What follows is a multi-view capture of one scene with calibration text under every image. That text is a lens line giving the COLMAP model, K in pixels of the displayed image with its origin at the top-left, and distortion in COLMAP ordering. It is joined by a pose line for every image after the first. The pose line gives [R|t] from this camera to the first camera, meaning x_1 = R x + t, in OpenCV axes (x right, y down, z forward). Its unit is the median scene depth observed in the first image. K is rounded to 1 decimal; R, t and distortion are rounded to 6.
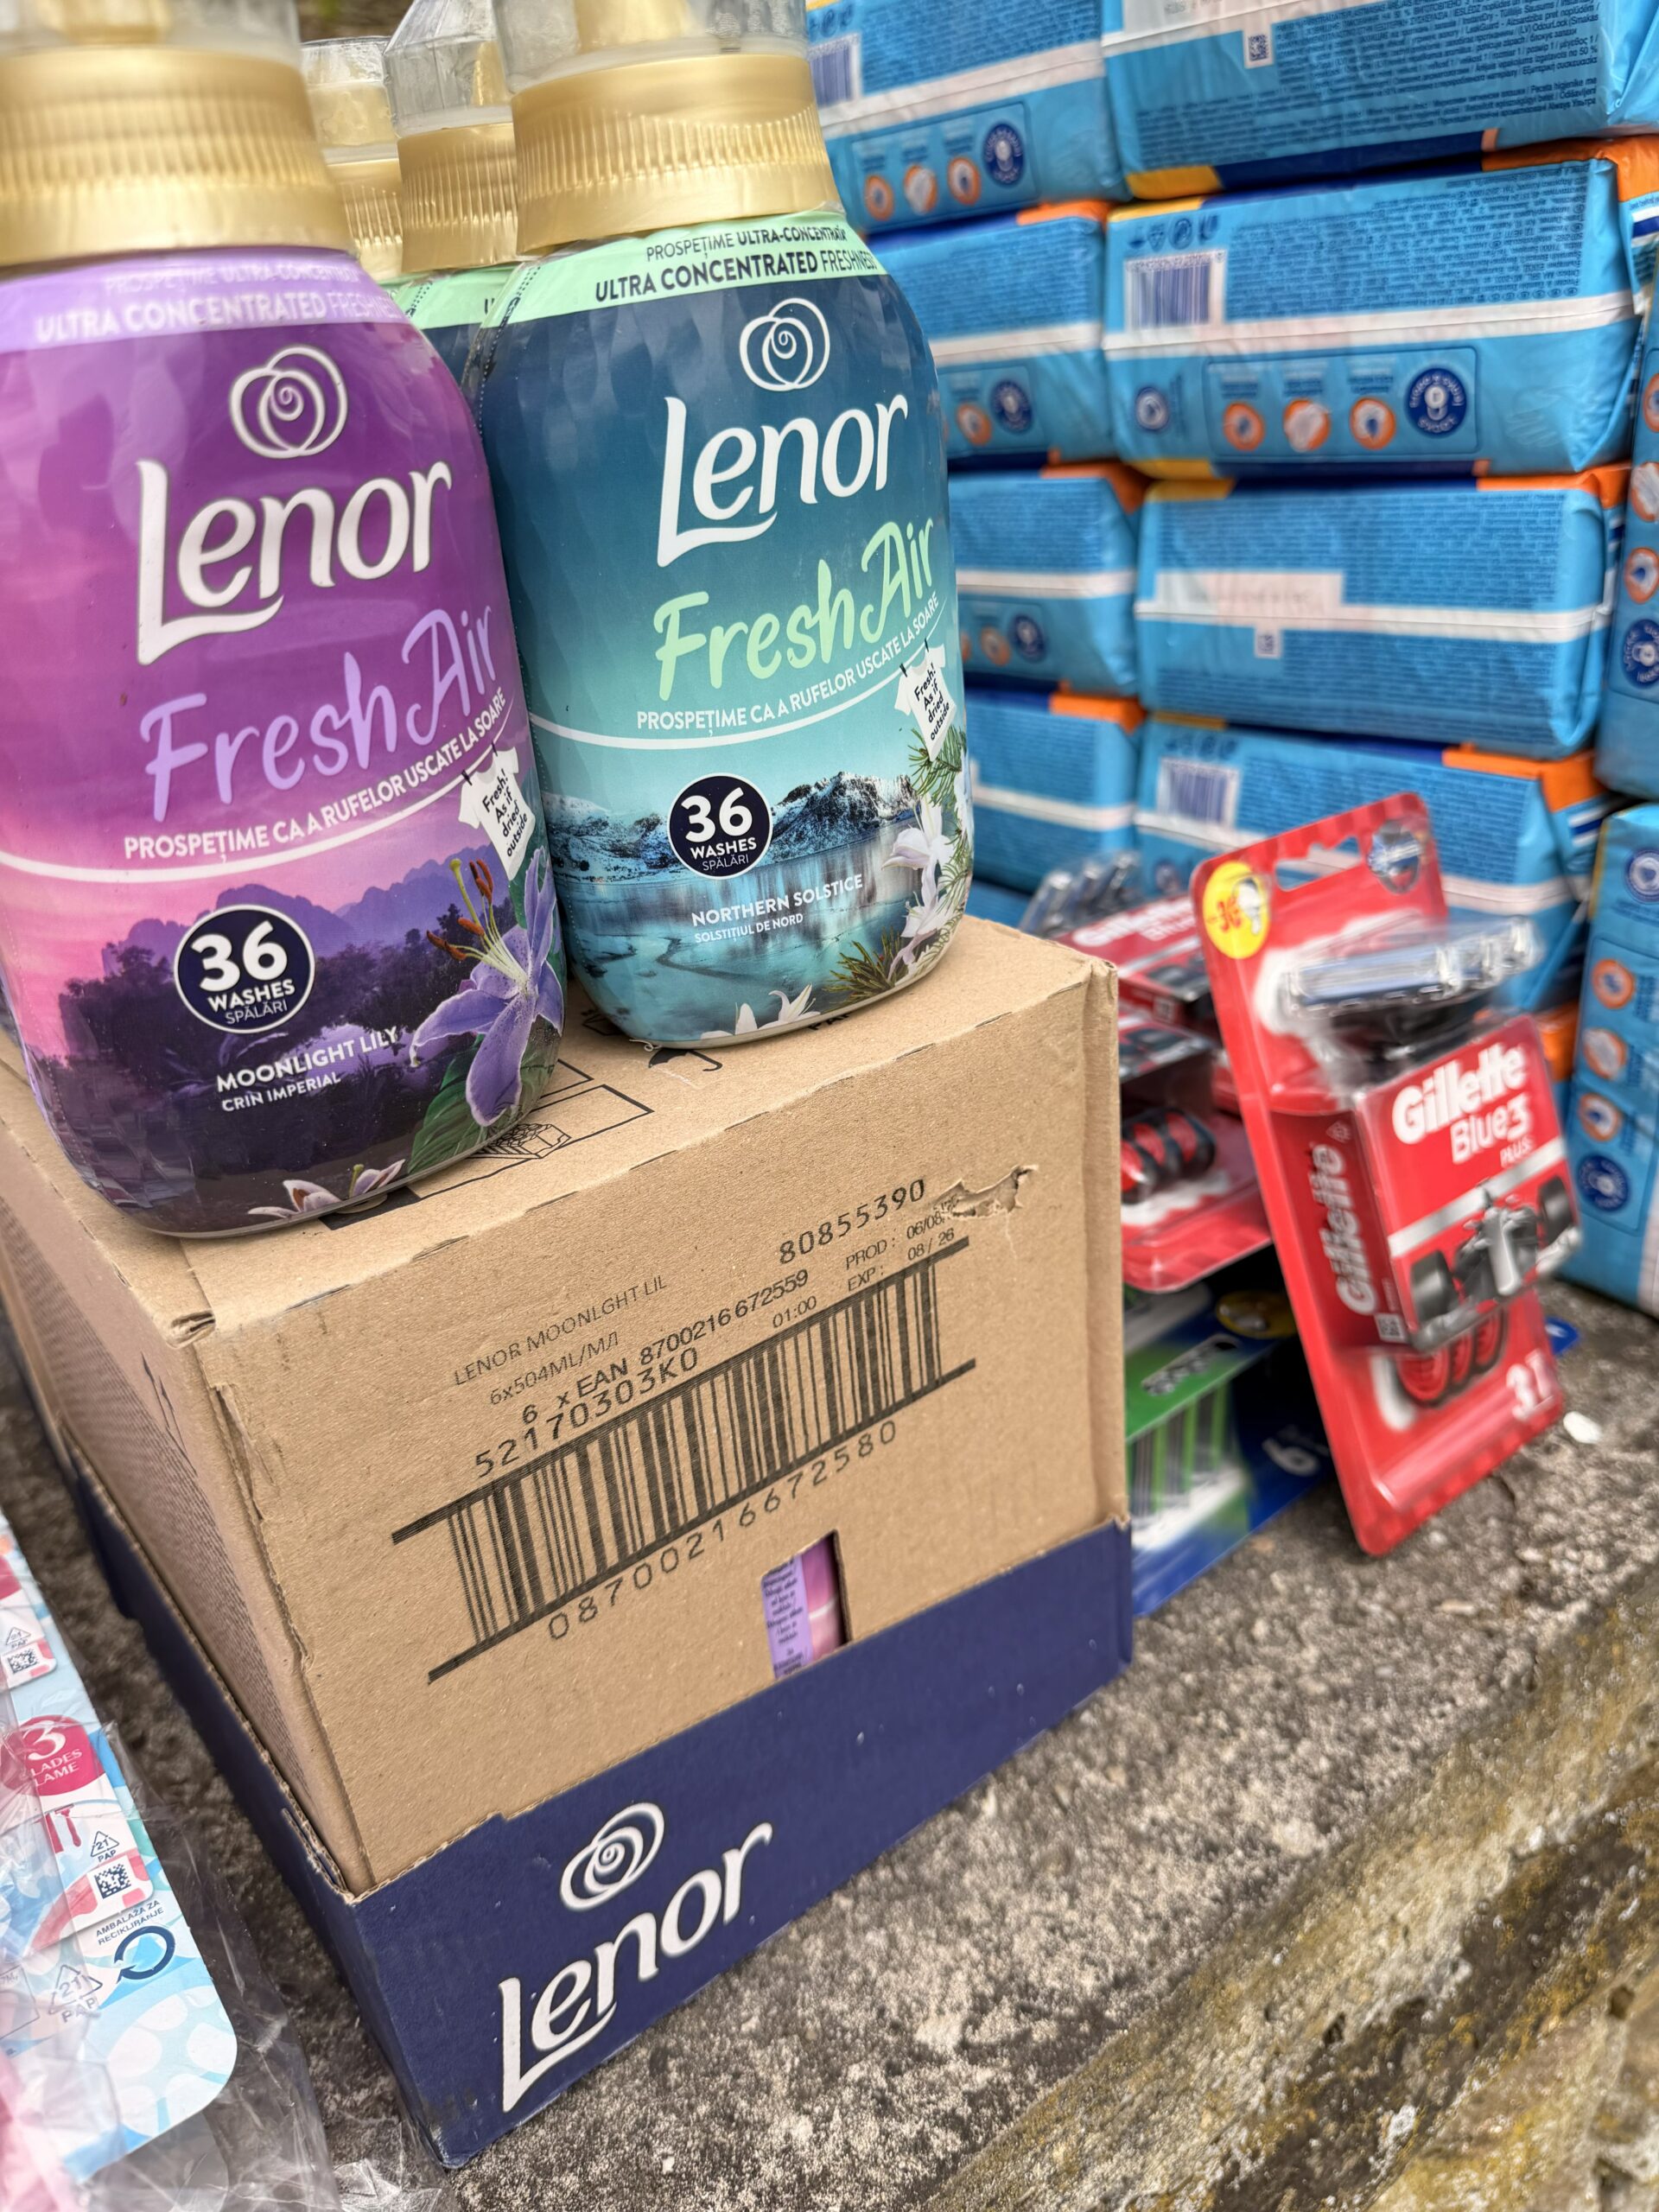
lens RADIAL K [[1540.9, 0, 907.5], [0, 1540.9, 1097.3], [0, 0, 1]] dist [0.001447, -0.002726]
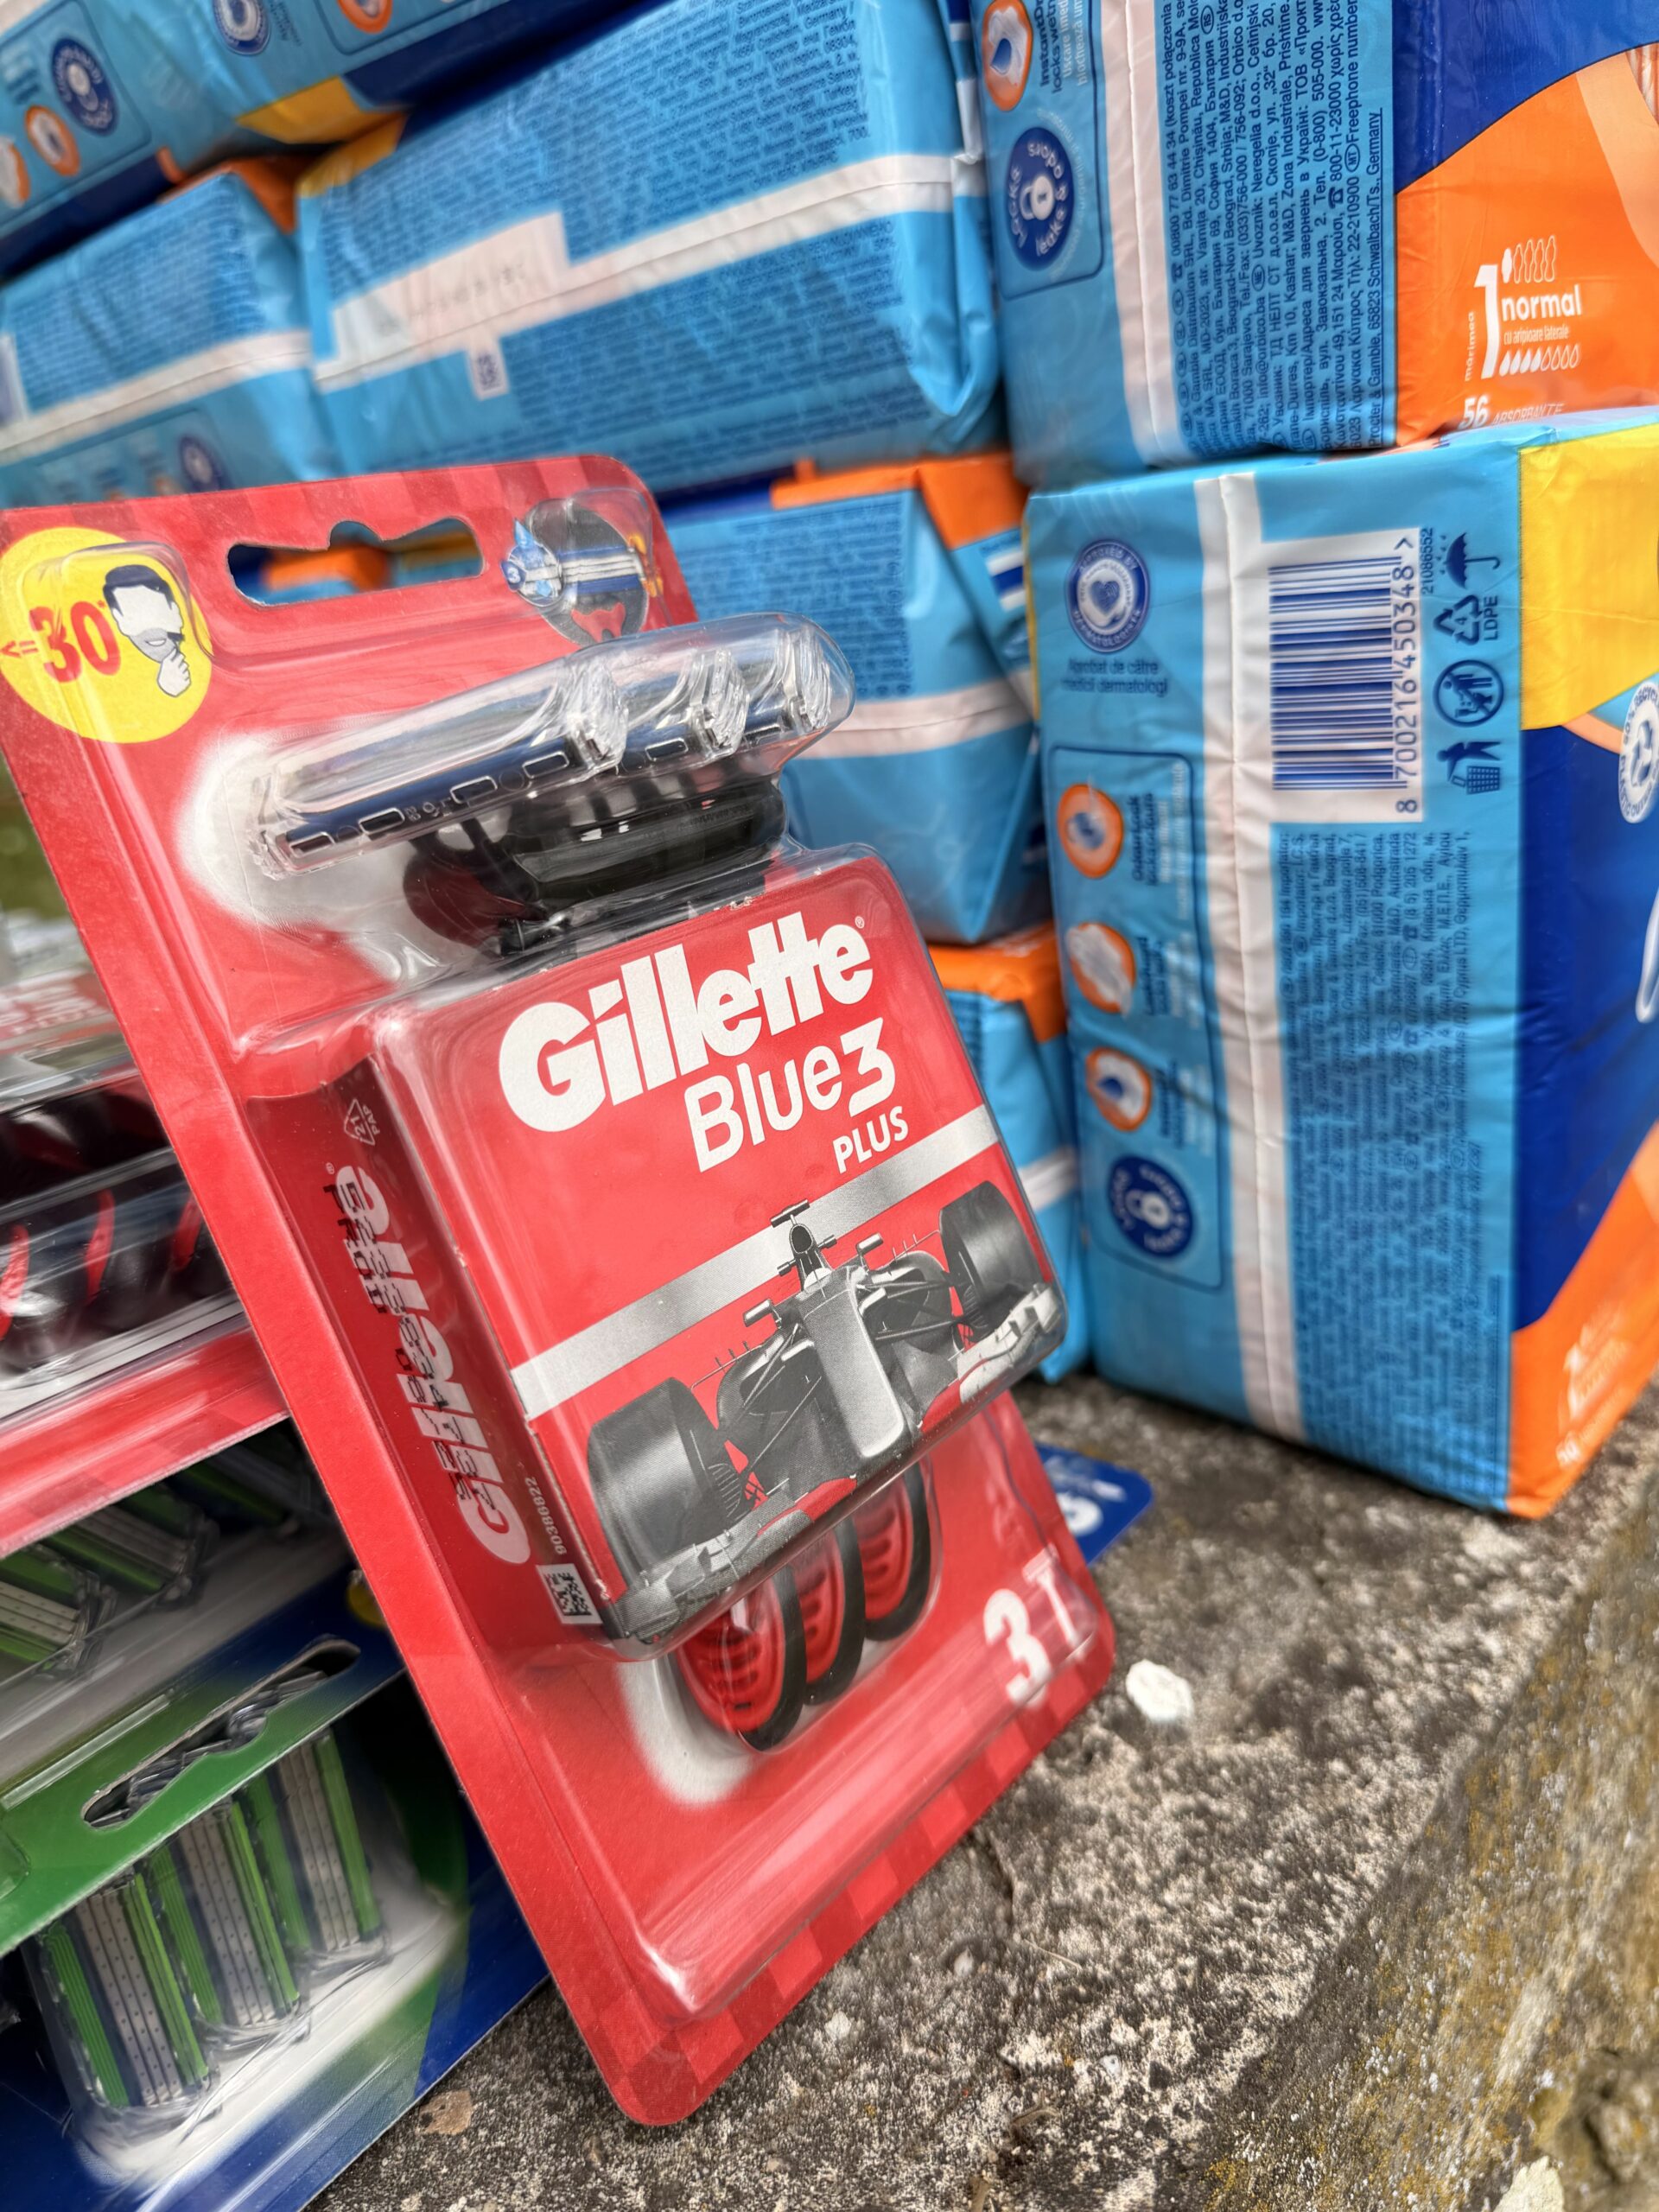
lens RADIAL K [[1550.6, 0, 829.5], [0, 1550.6, 1106.0], [0, 0, 1]] dist [0.059619, -0.107954]
pose [[0.986663, -0.118080, 0.112039, 0.319828], [0.128862, 0.987157, -0.094427, 0.065029], [-0.099451, 0.107605, 0.989207, 0.523034]]
